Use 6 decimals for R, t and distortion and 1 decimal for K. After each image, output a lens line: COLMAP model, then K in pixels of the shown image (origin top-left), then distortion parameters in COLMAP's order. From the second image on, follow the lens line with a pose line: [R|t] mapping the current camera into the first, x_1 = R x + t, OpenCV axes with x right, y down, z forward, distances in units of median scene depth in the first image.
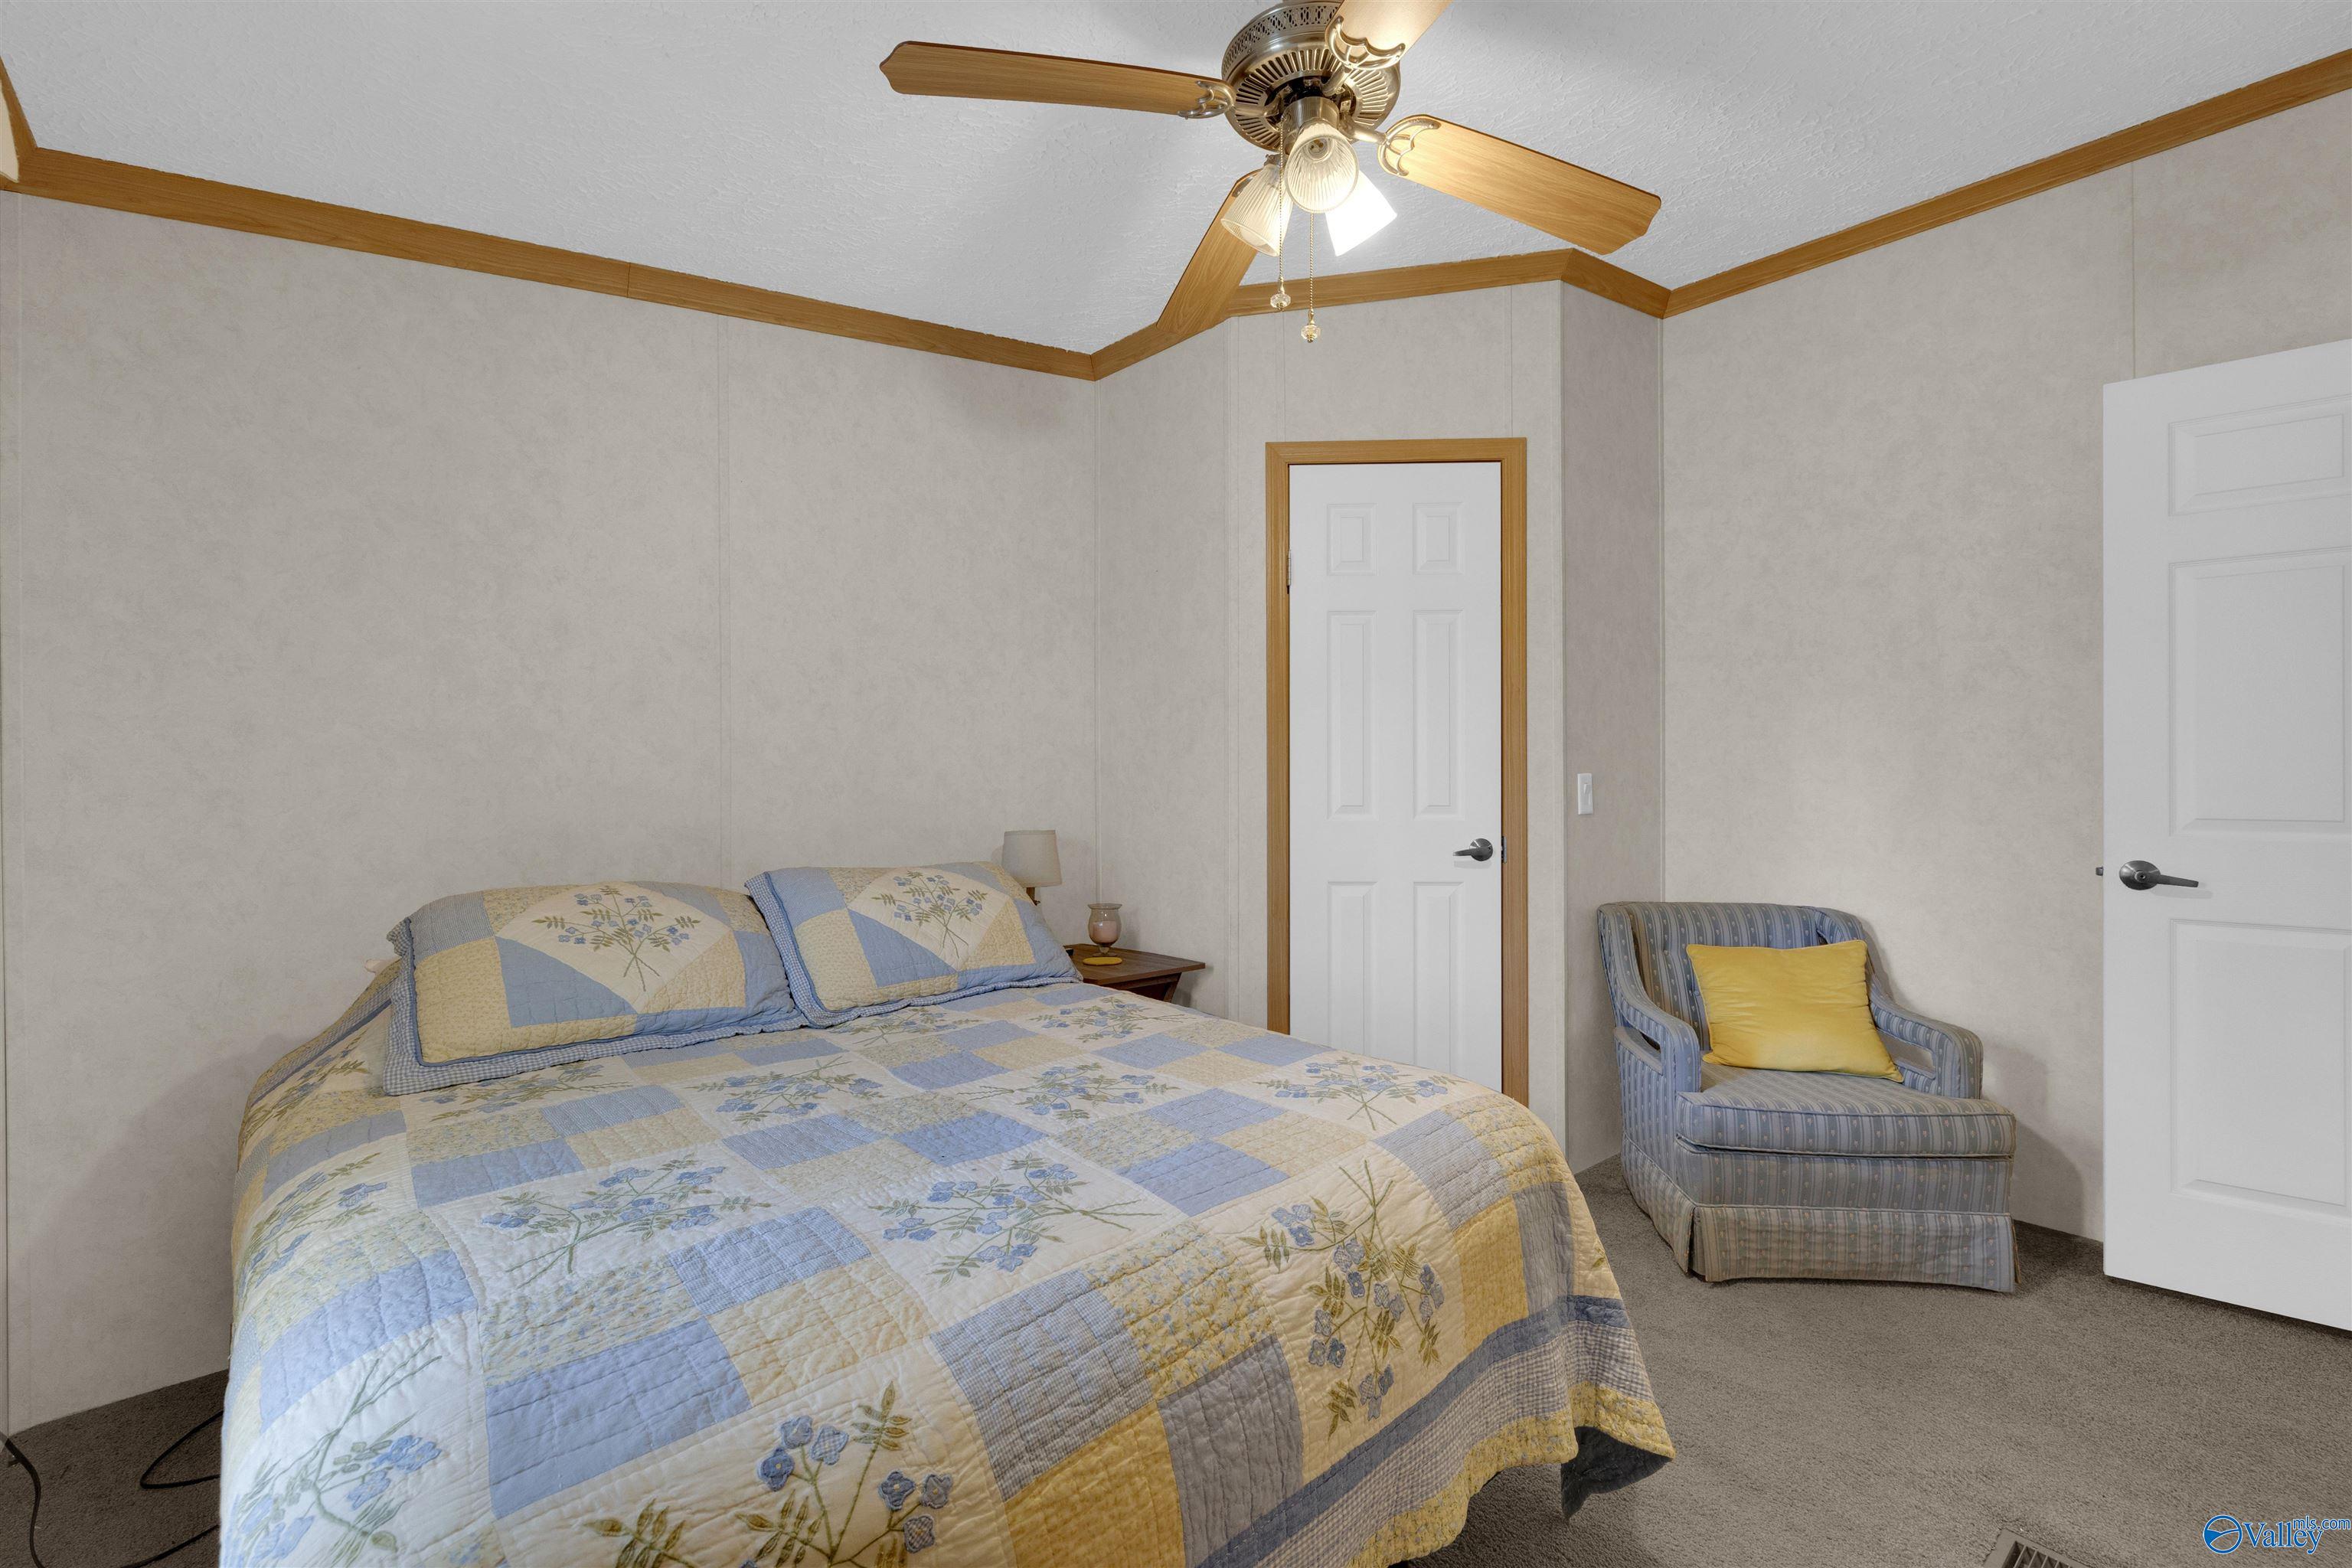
lens RADIAL K [[992.6, 0, 1154.6], [0, 992.6, 772.0], [0, 0, 1]] dist [0.000722, -0.000131]
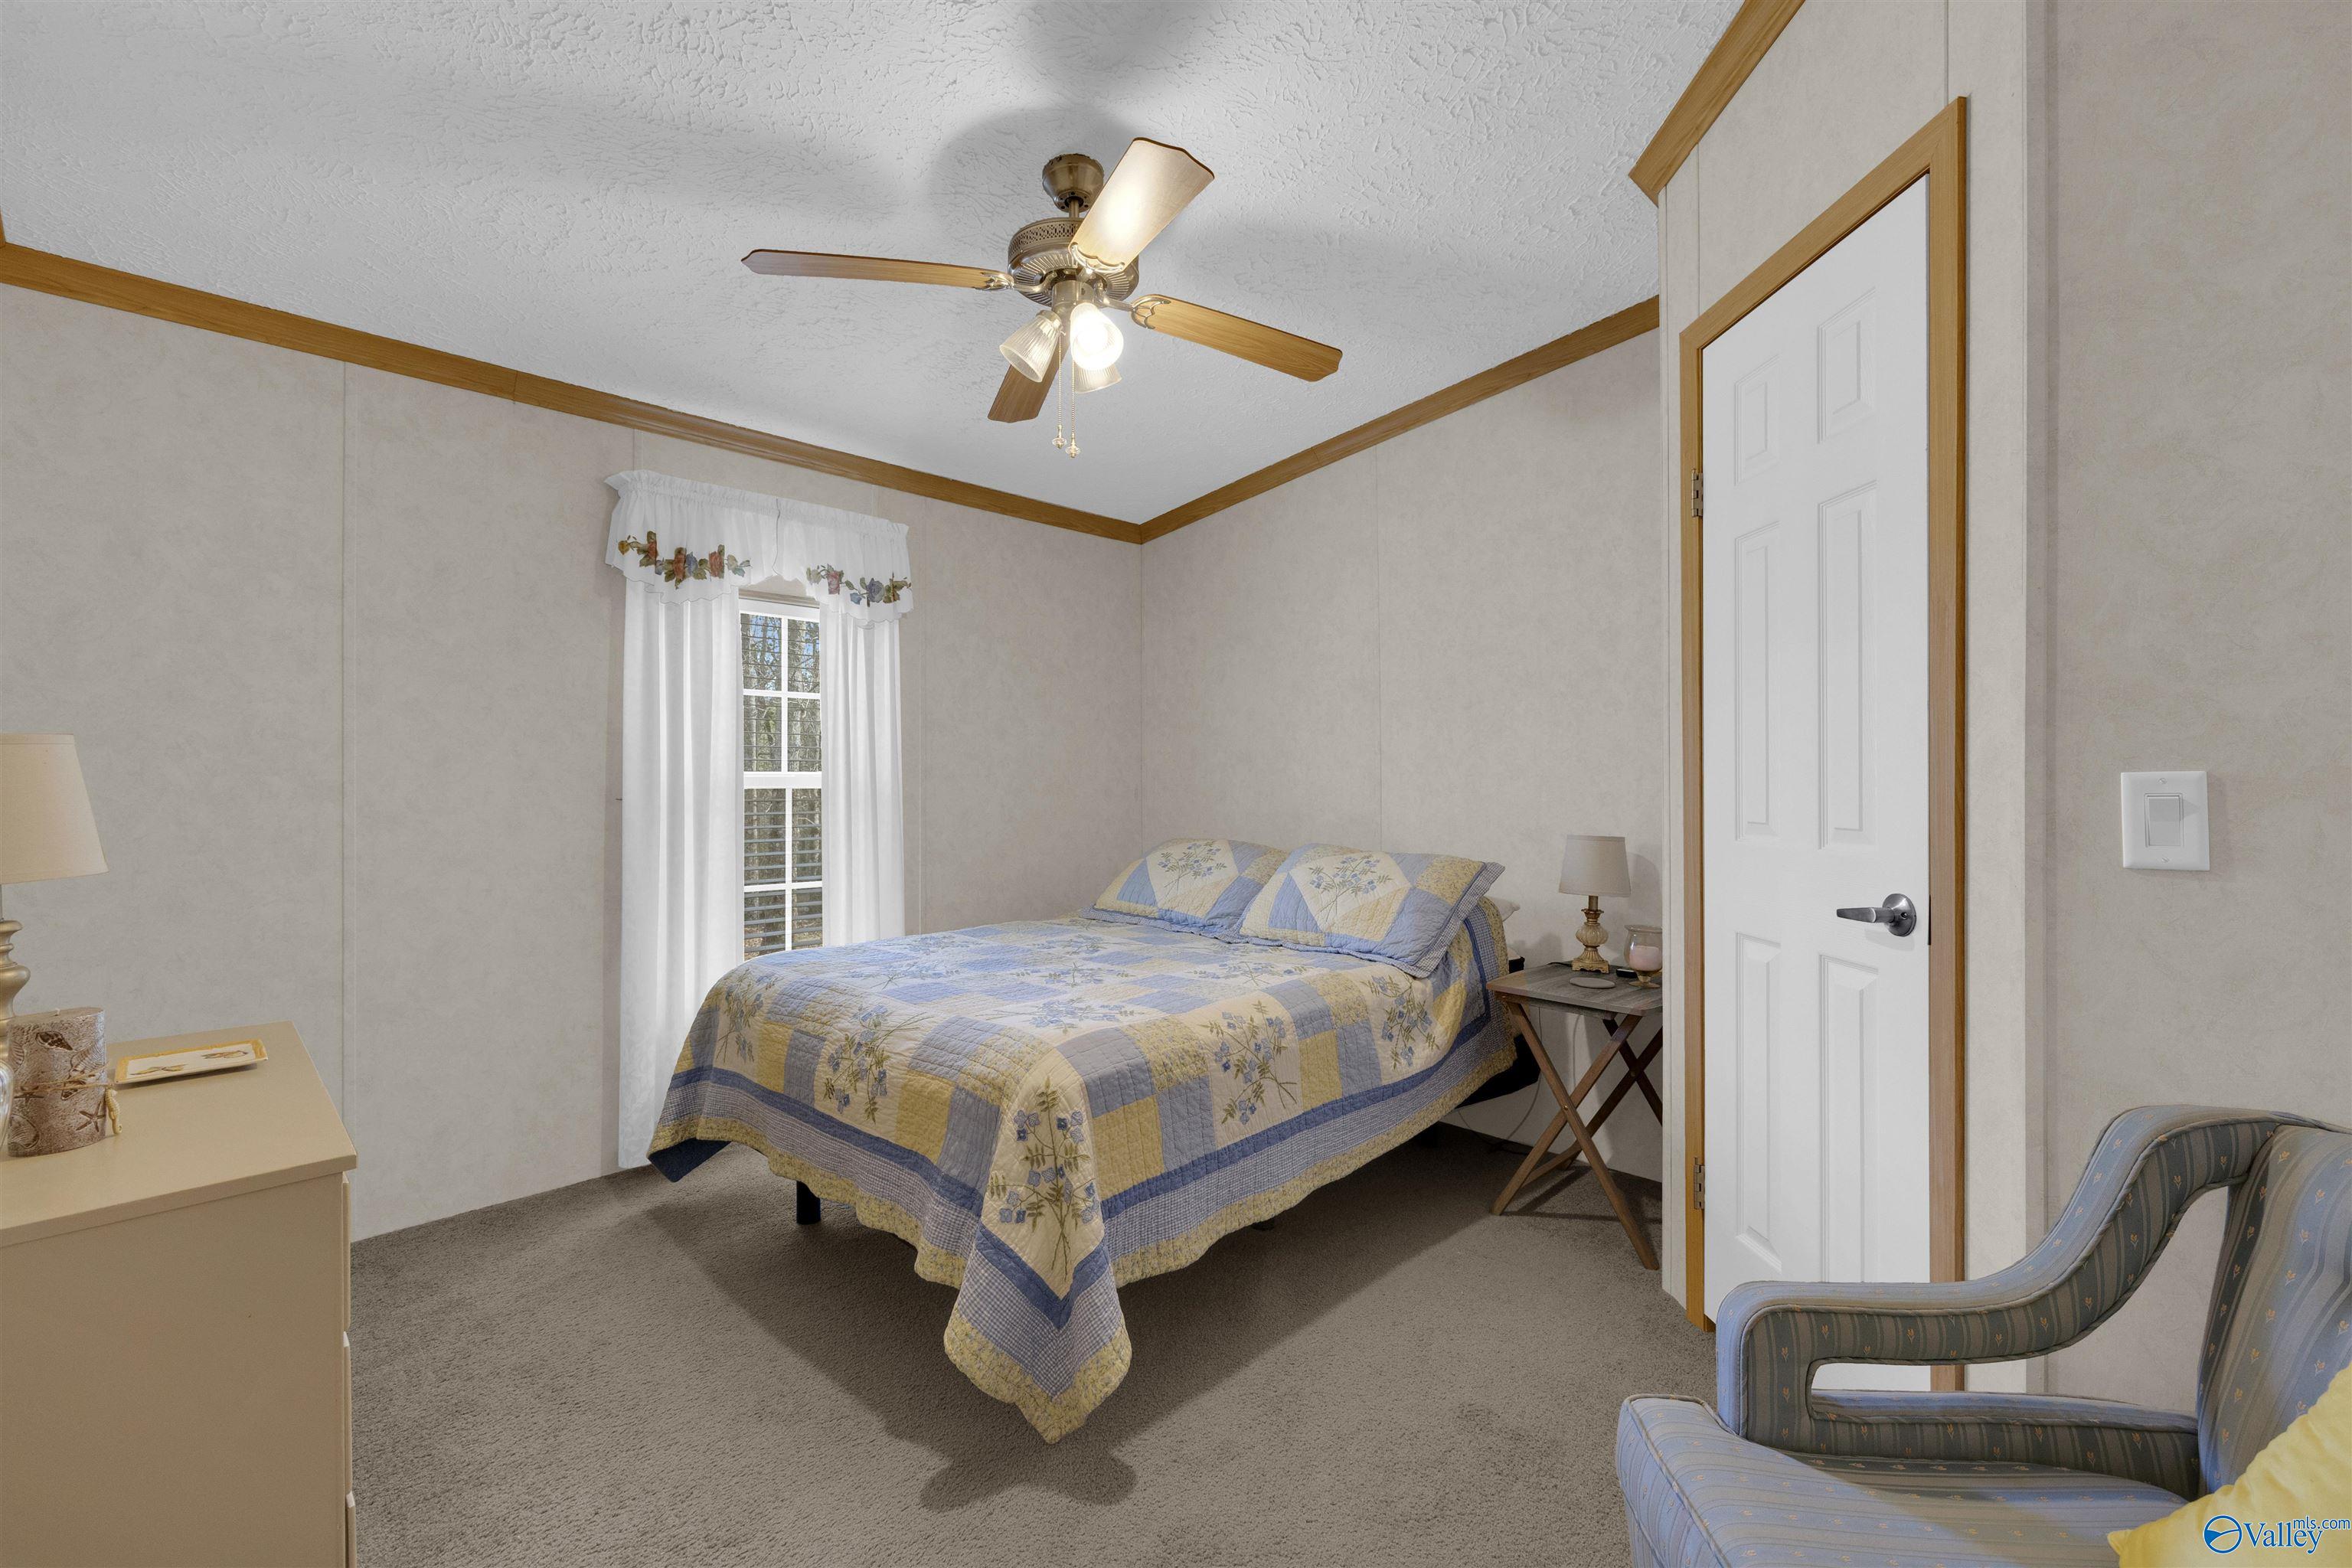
lens RADIAL K [[992.6, 0, 1154.6], [0, 992.6, 772.0], [0, 0, 1]] dist [0.000722, -0.000131]
pose [[0.066415, -0.002408, -0.997789, 1.082111], [0.006030, 0.999980, -0.002012, 0.000447], [0.997774, -0.005883, 0.066428, 0.736740]]
